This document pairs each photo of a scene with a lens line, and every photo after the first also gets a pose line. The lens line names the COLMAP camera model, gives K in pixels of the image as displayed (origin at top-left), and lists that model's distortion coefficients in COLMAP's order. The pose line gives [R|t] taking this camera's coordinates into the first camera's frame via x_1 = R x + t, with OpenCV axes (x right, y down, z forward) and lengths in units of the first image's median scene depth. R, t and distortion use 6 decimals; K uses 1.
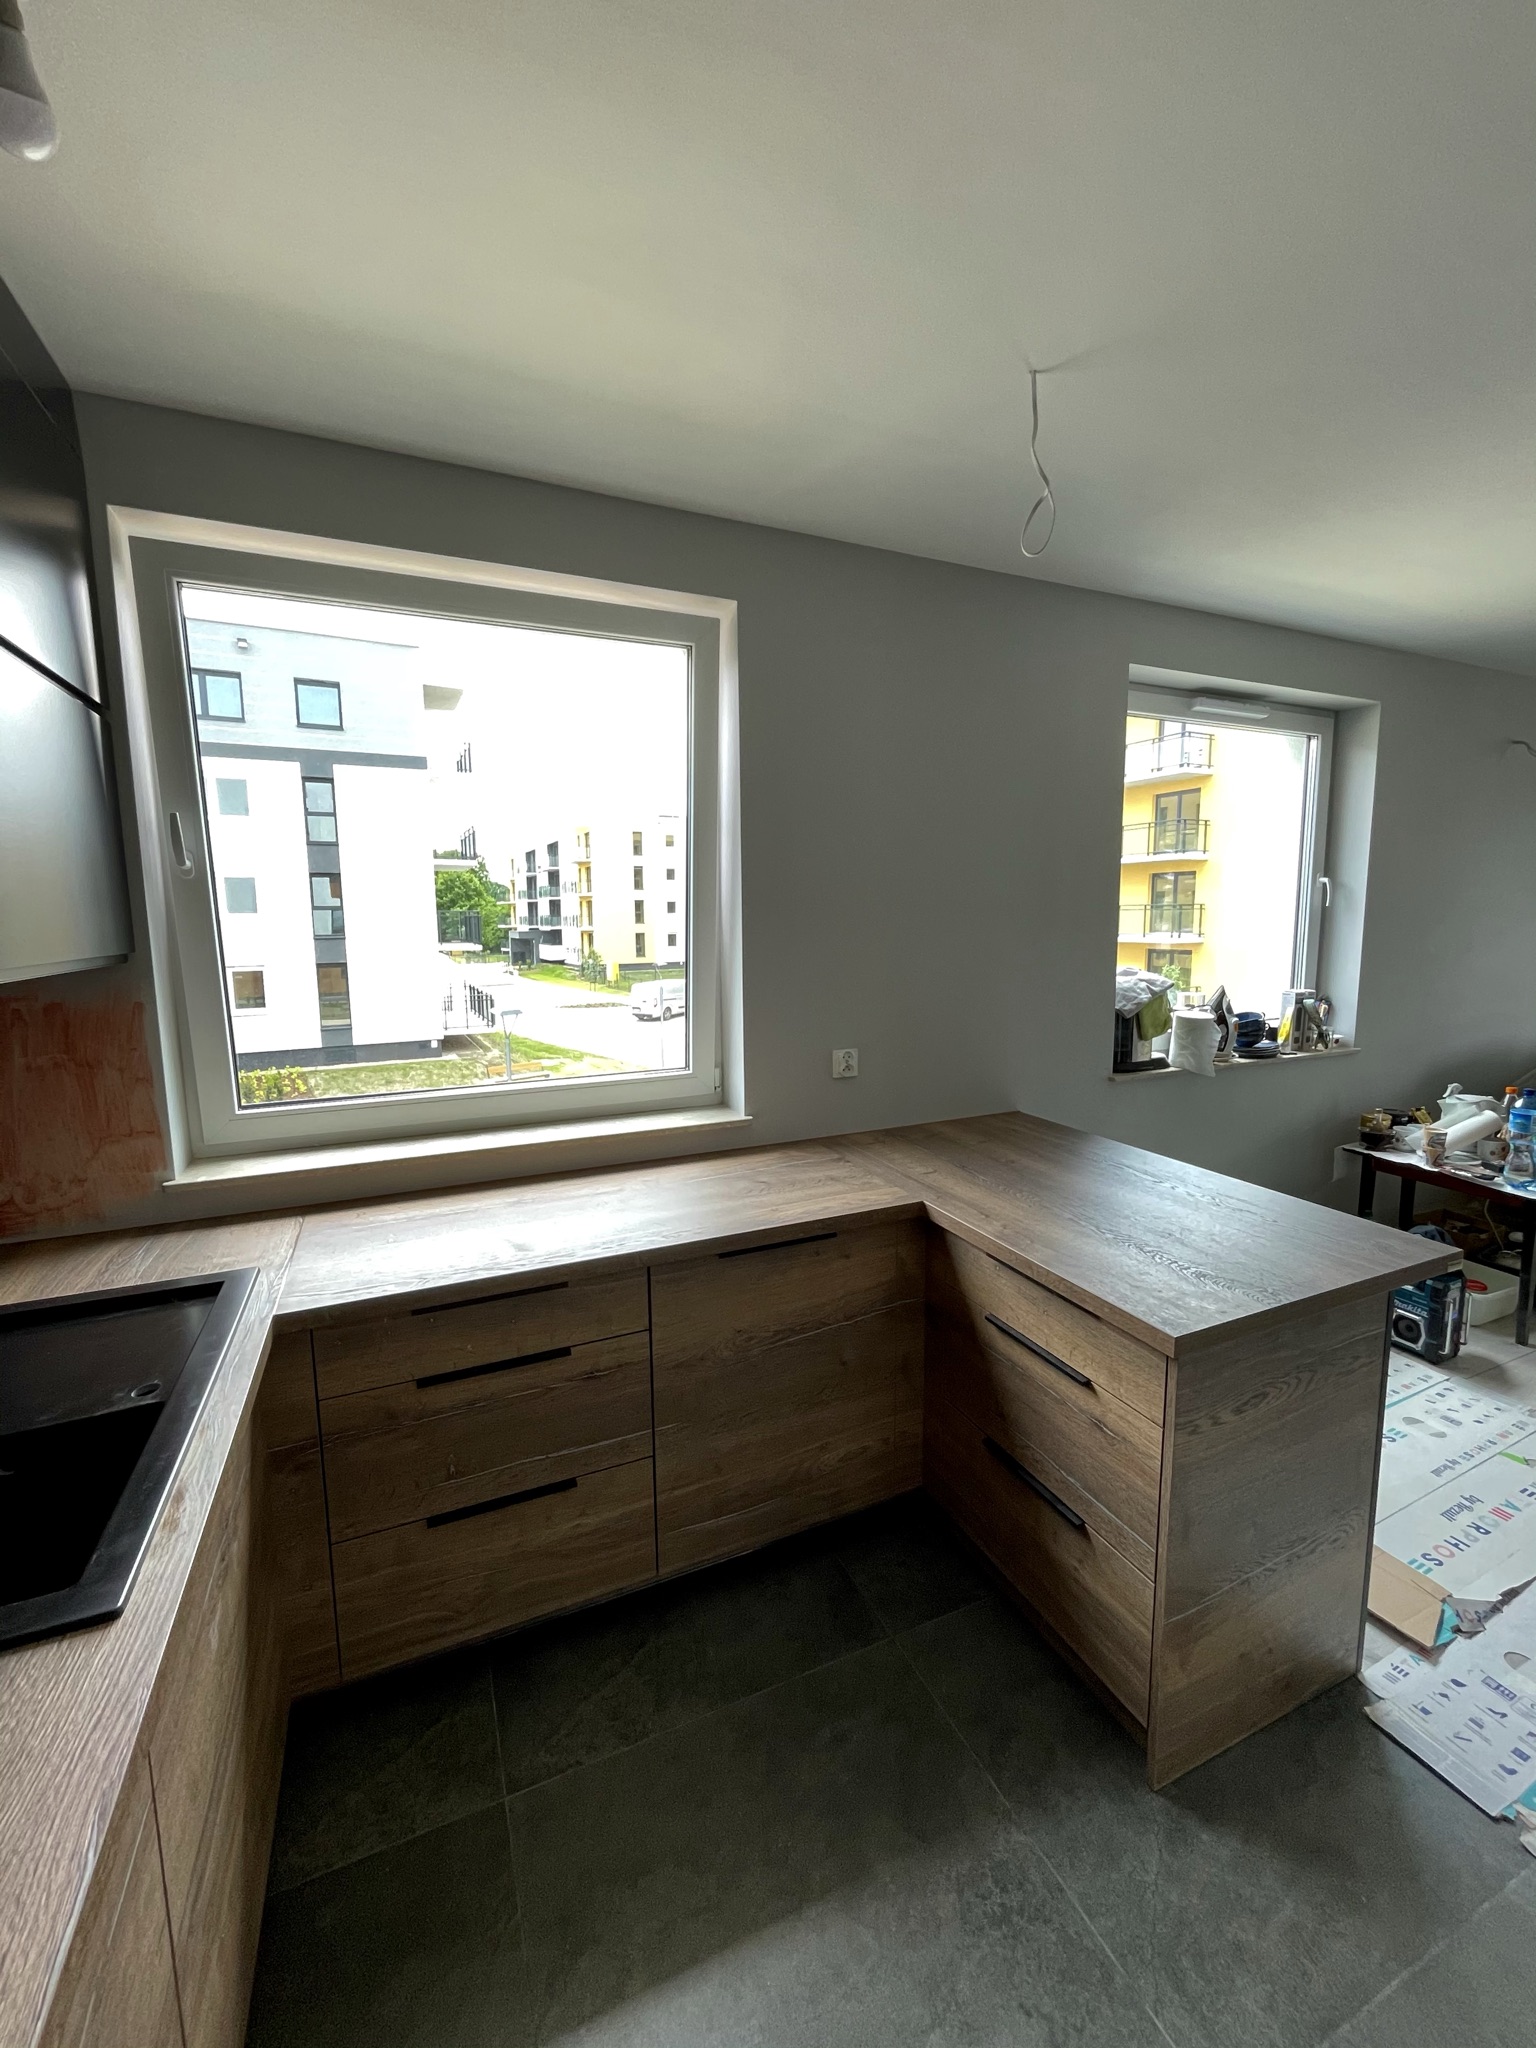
lens RADIAL K [[834.1, 0, 772.9], [0, 834.1, 1018.0], [0, 0, 1]] dist [-0.002965, -0.000094]
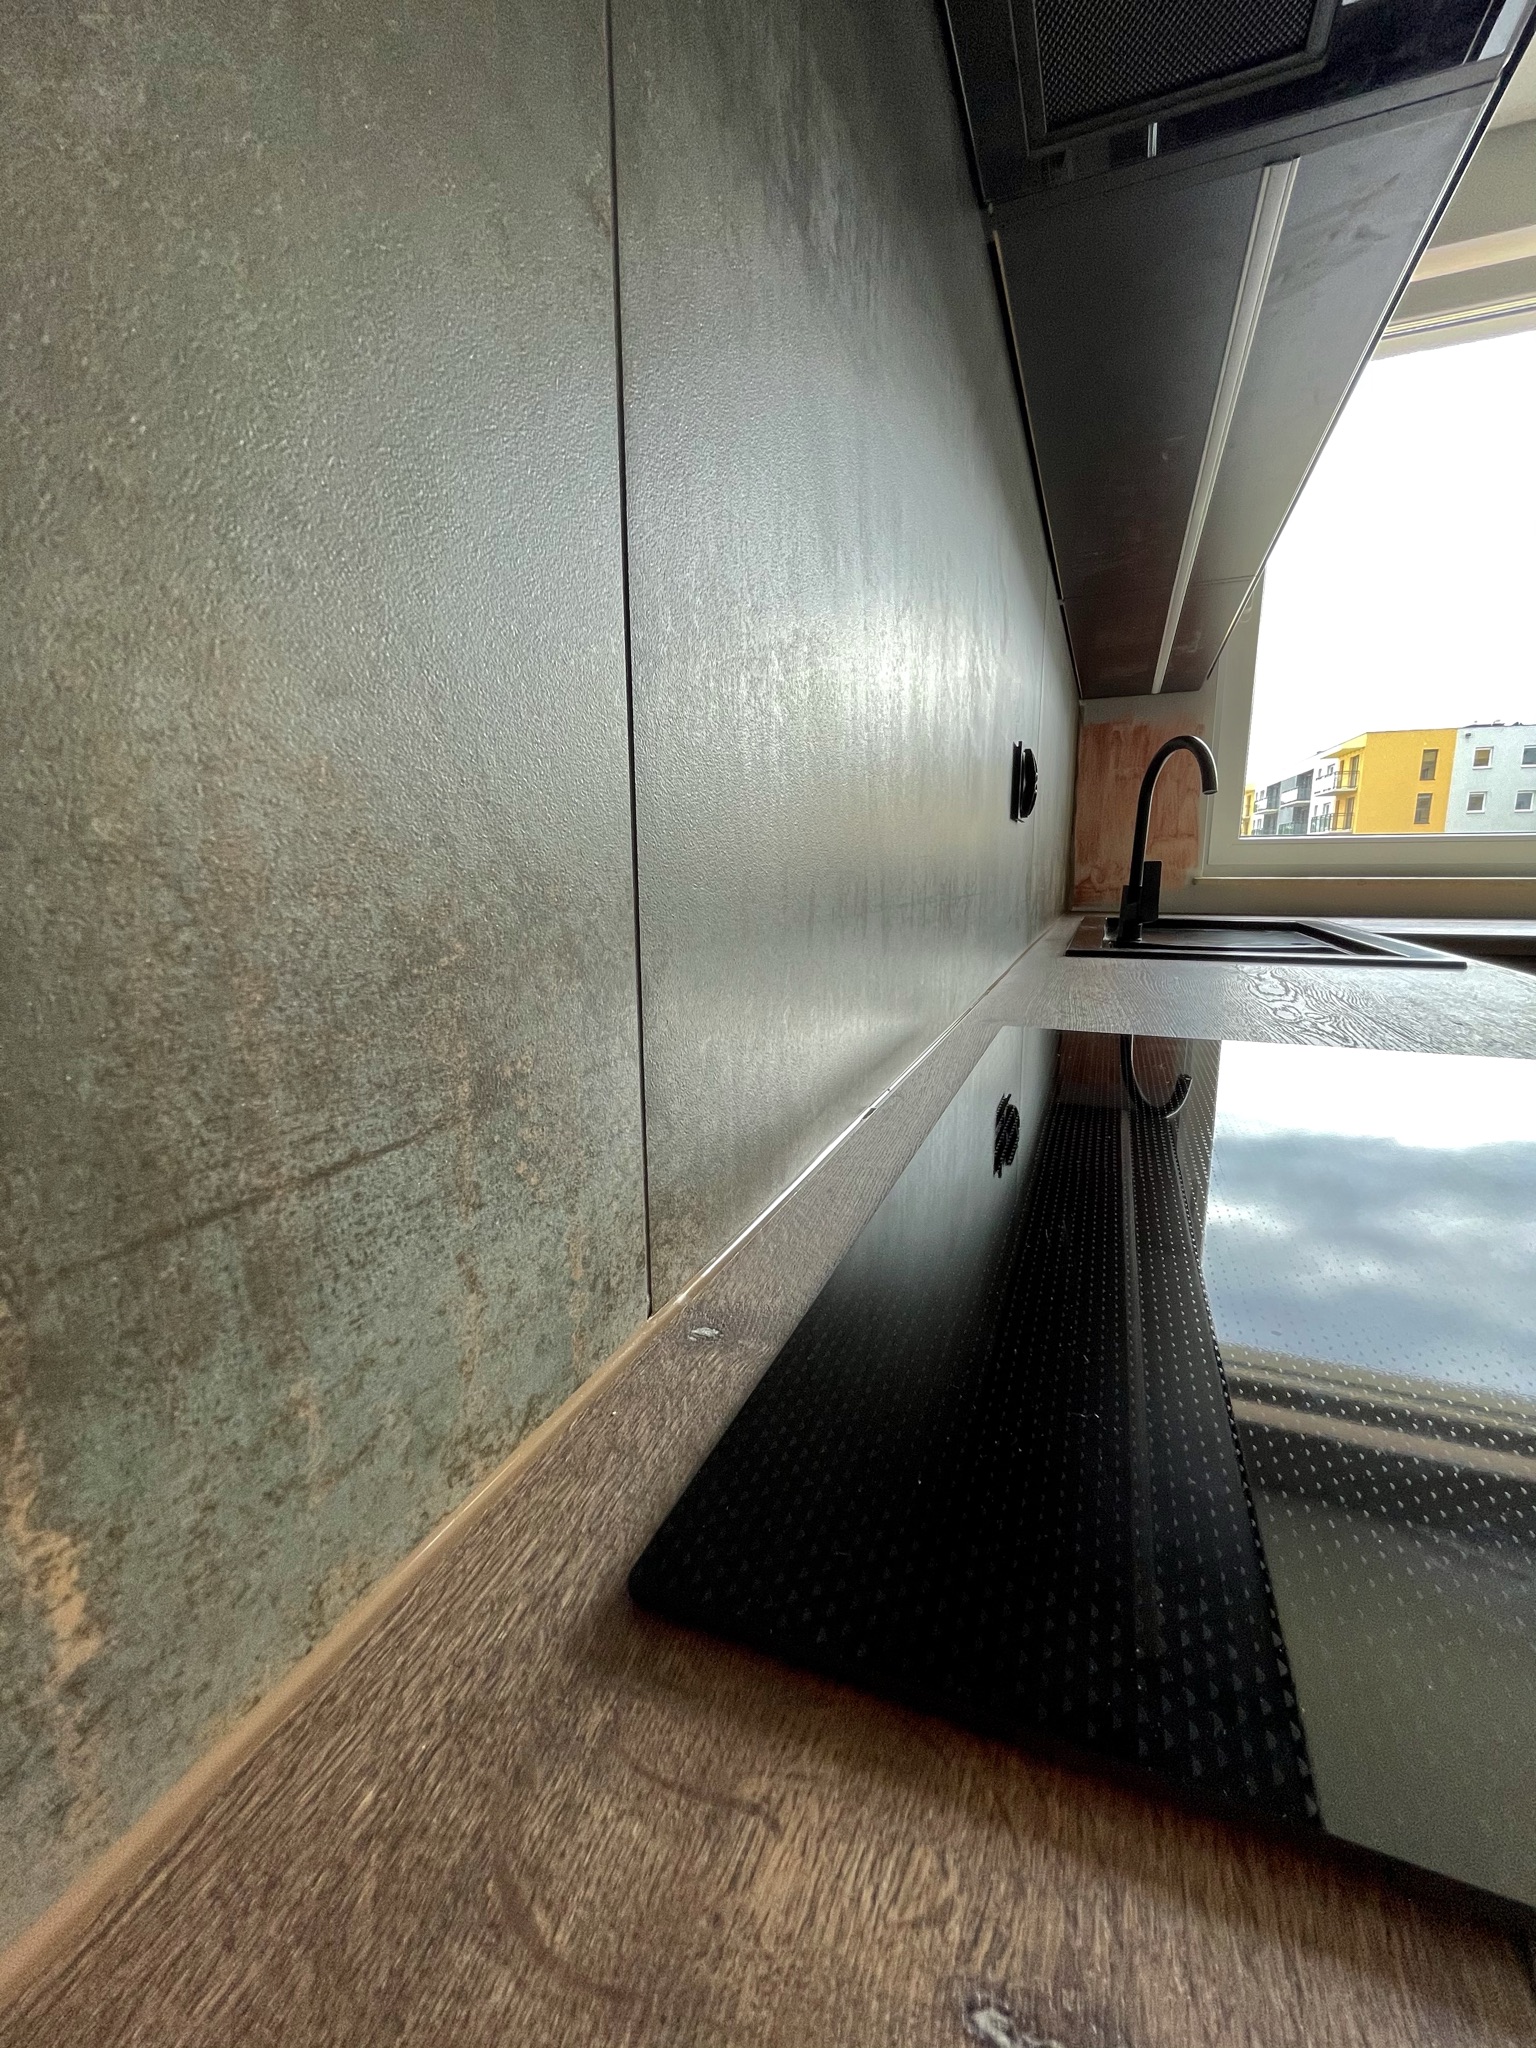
lens RADIAL K [[834.1, 0, 772.3], [0, 834.1, 1022.2], [0, 0, 1]] dist [-0.002965, -0.000094]
pose [[0.697434, 0.136824, -0.703466, -0.267816], [-0.089728, 0.990553, 0.103704, 0.336204], [0.711009, -0.009206, 0.703122, -0.313109]]
